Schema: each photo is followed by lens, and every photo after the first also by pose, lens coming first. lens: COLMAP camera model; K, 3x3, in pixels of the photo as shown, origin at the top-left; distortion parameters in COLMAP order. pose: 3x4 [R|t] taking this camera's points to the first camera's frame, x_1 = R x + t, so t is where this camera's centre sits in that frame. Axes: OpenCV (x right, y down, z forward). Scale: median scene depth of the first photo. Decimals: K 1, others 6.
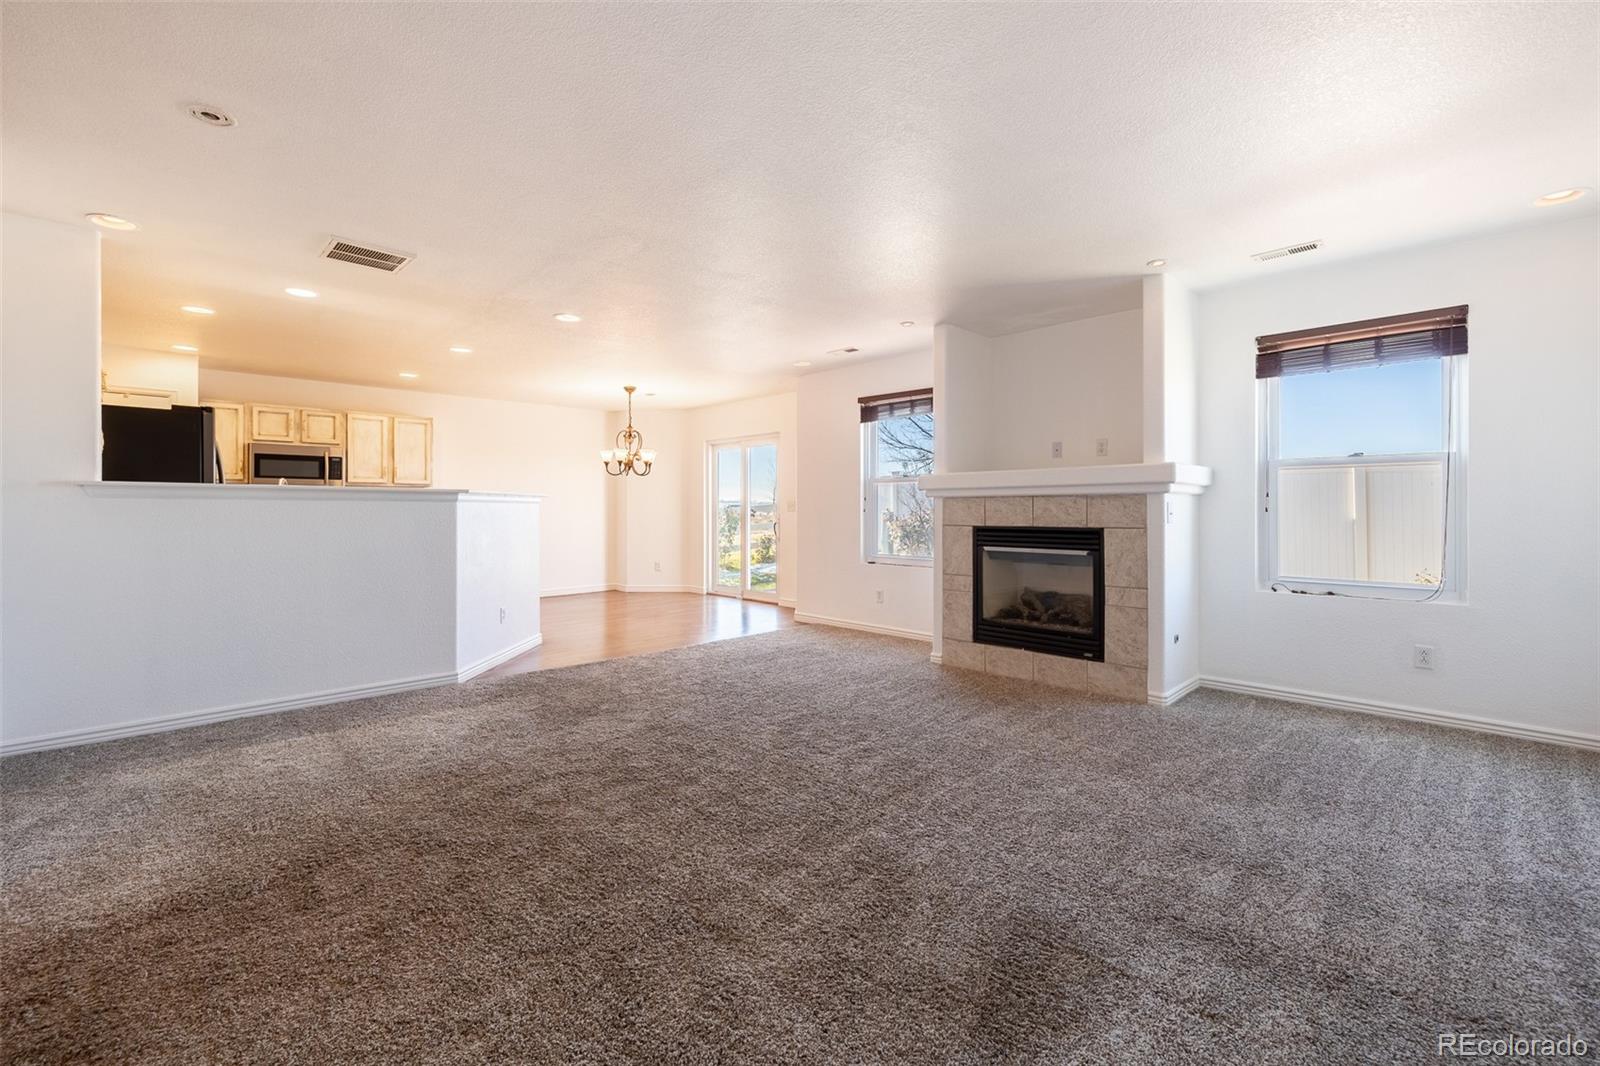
lens RADIAL K [[691.2, 0, 792.9], [0, 691.2, 508.4], [0, 0, 1]] dist [0.000460, 0.000130]
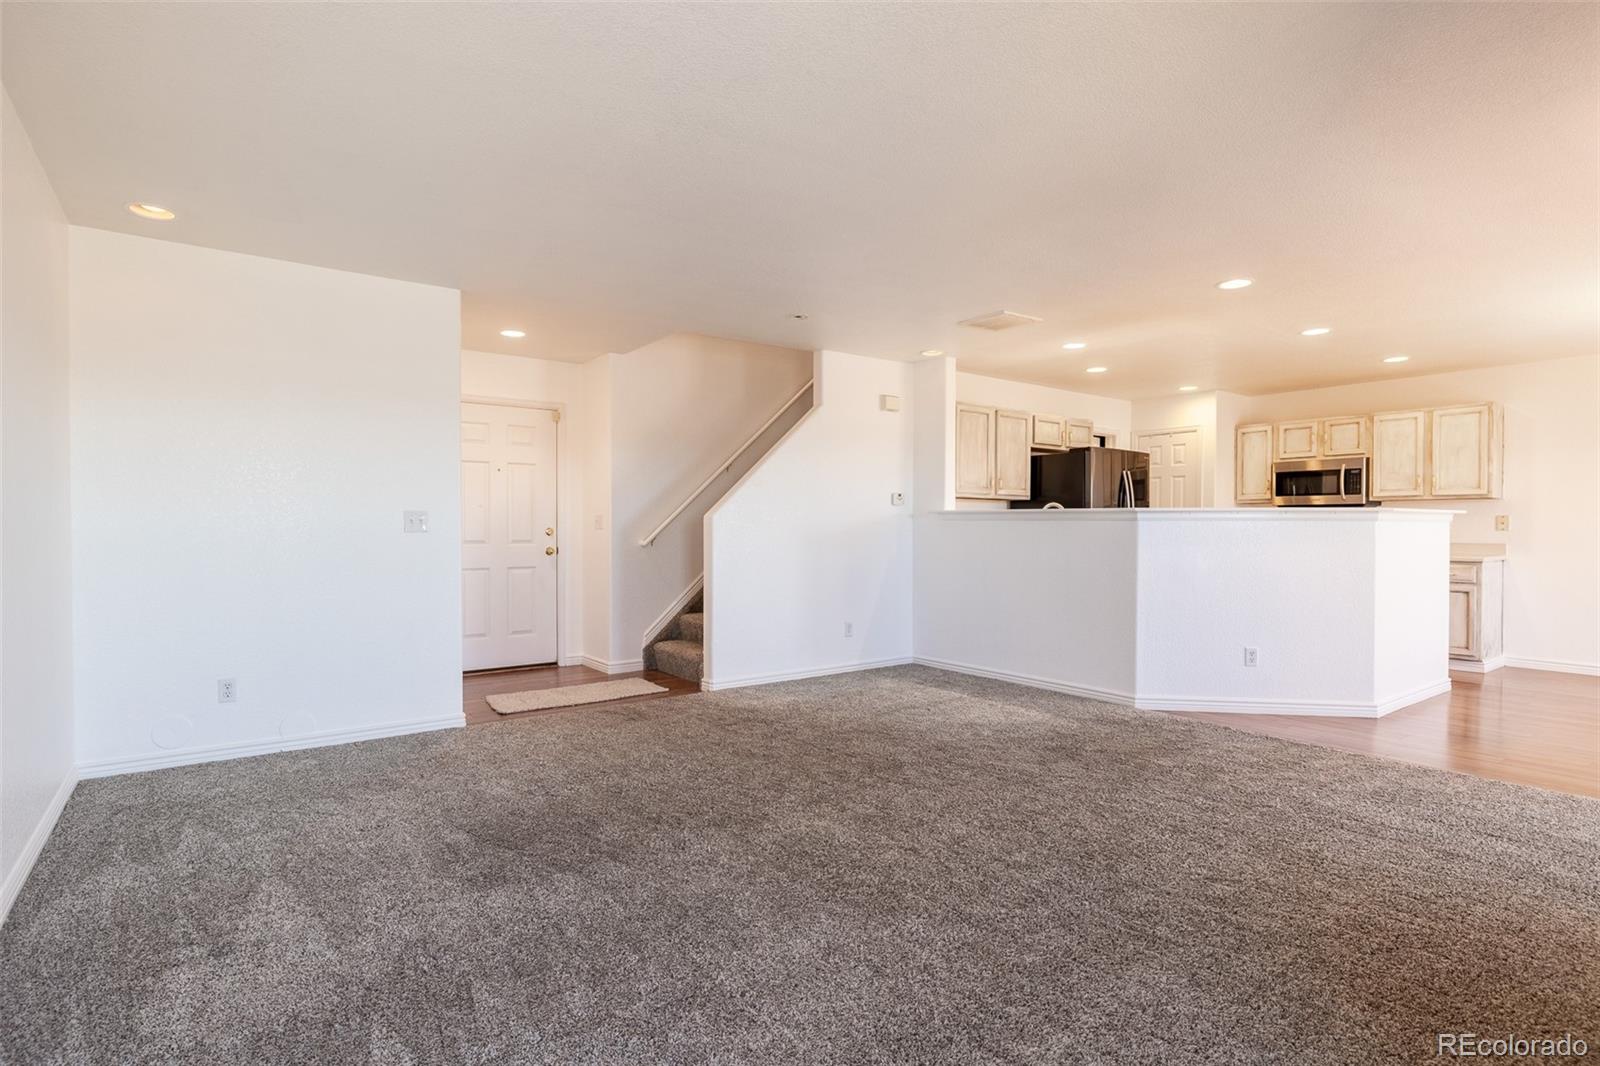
lens RADIAL K [[804.0, 0, 800.0], [0, 804.0, 533.0], [0, 0, 1]] dist [0.000694, 0.000224]
pose [[-0.128388, 0.009157, -0.991682, 0.645366], [-0.000973, 0.999956, 0.009359, -0.002351], [0.991723, 0.002166, -0.128374, 0.631995]]
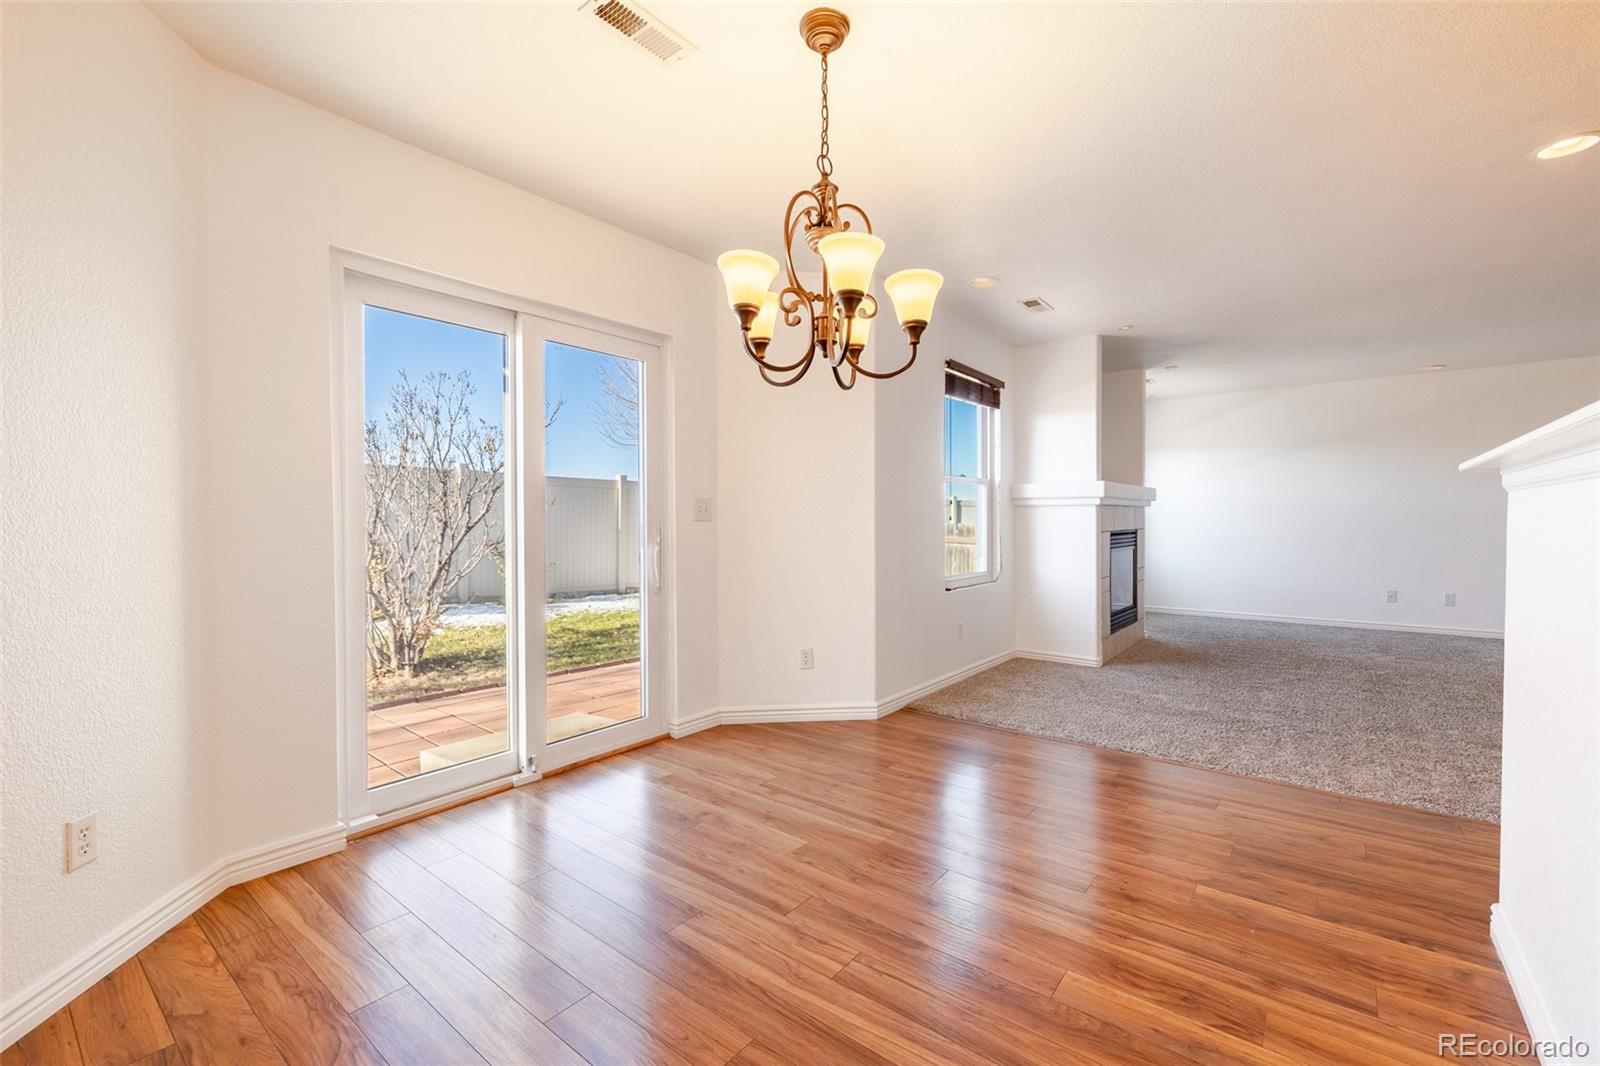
lens RADIAL K [[679.0, 0, 810.7], [0, 679.0, 522.4], [0, 0, 1]] dist [0.000742, 0.000015]
pose [[-0.142141, -0.003597, 0.989840, -0.760570], [0.003618, 0.999985, 0.004153, 0.005005], [-0.989840, 0.004171, -0.142126, 1.645084]]
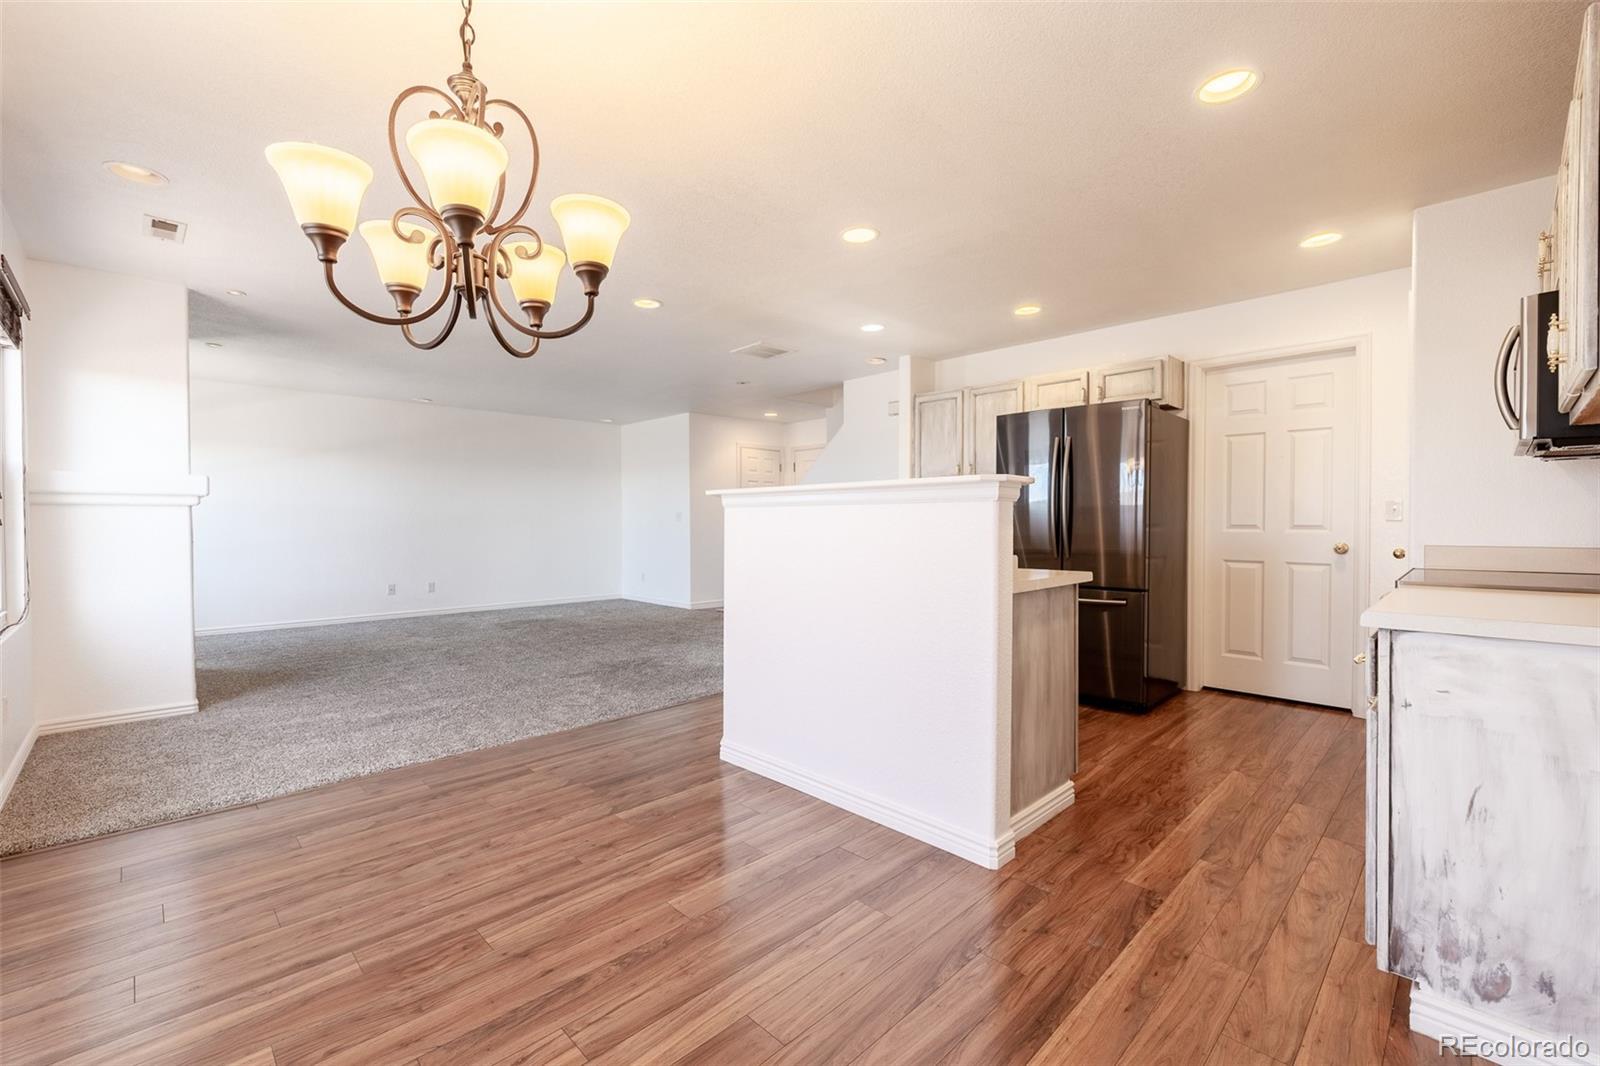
lens RADIAL K [[674.4, 0, 800.6], [0, 674.4, 536.9], [0, 0, 1]] dist [0.000440, -0.000054]
pose [[-0.999928, 0.002361, -0.011776, -0.511731], [0.002072, 0.999699, 0.024464, 0.004384], [0.011830, 0.024438, -0.999631, 1.872319]]
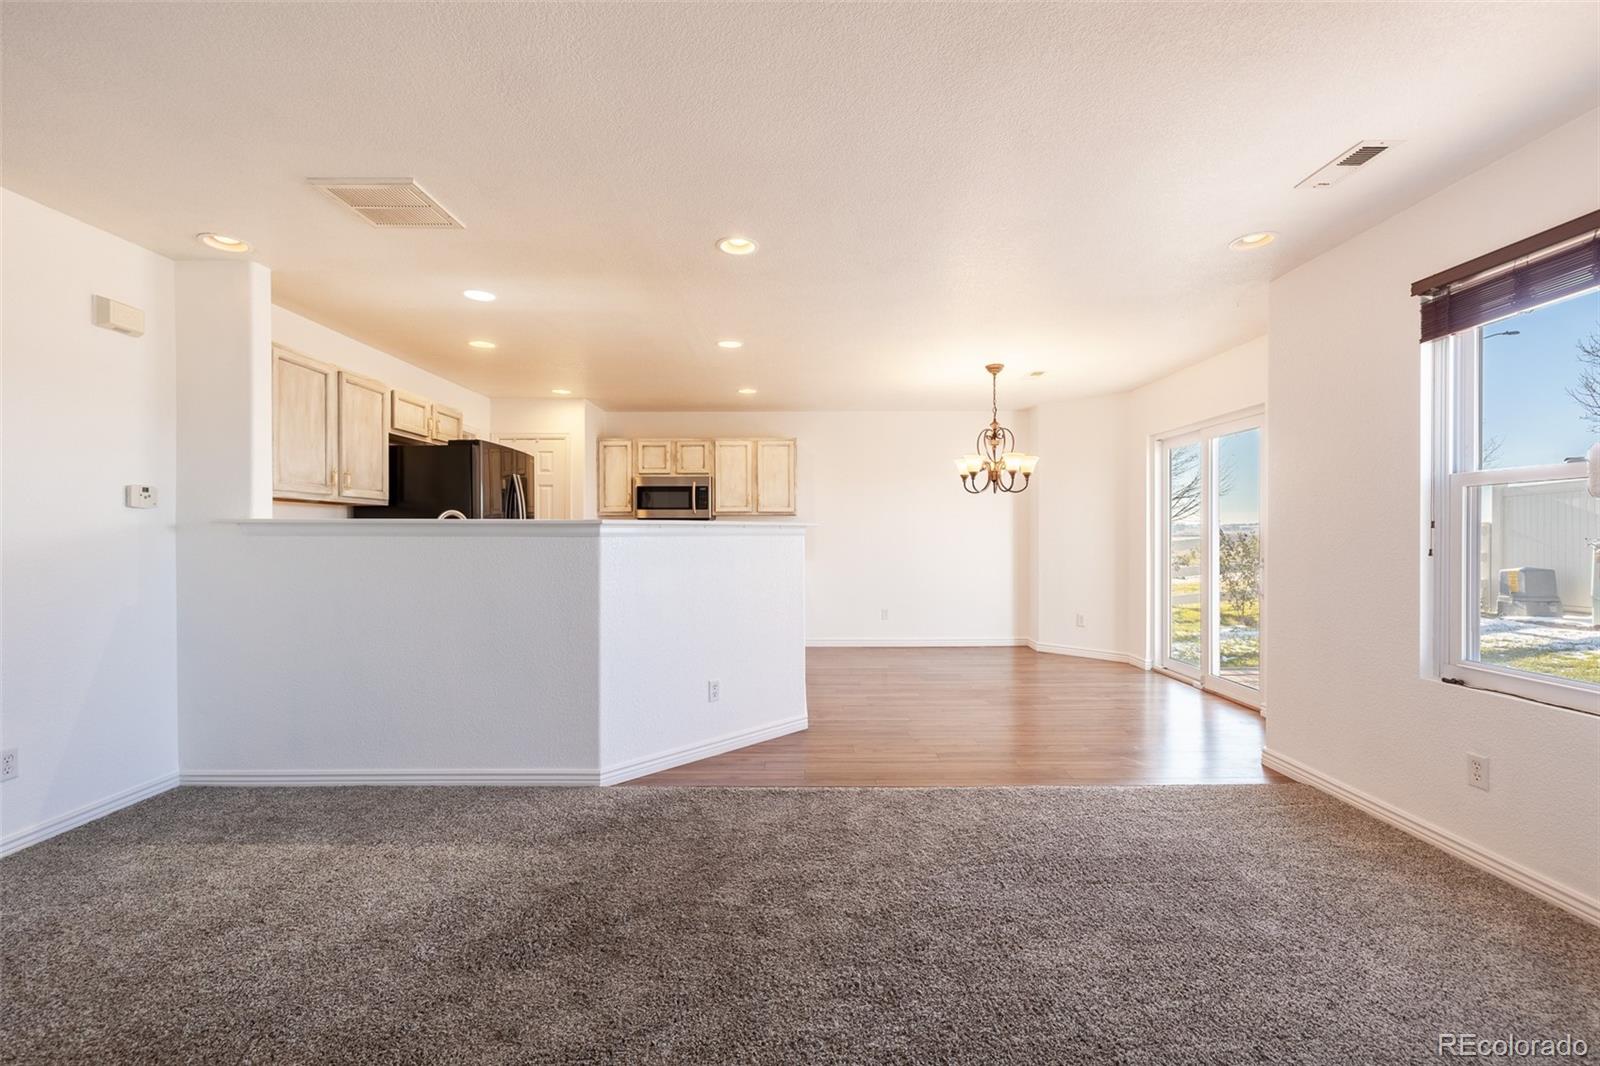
lens RADIAL K [[674.4, 0, 800.6], [0, 674.4, 536.9], [0, 0, 1]] dist [0.000440, -0.000054]
pose [[0.720710, 0.002676, -0.693231, 0.147588], [0.002212, 0.999979, 0.006160, -0.012447], [0.693233, -0.005973, 0.720689, 0.594138]]
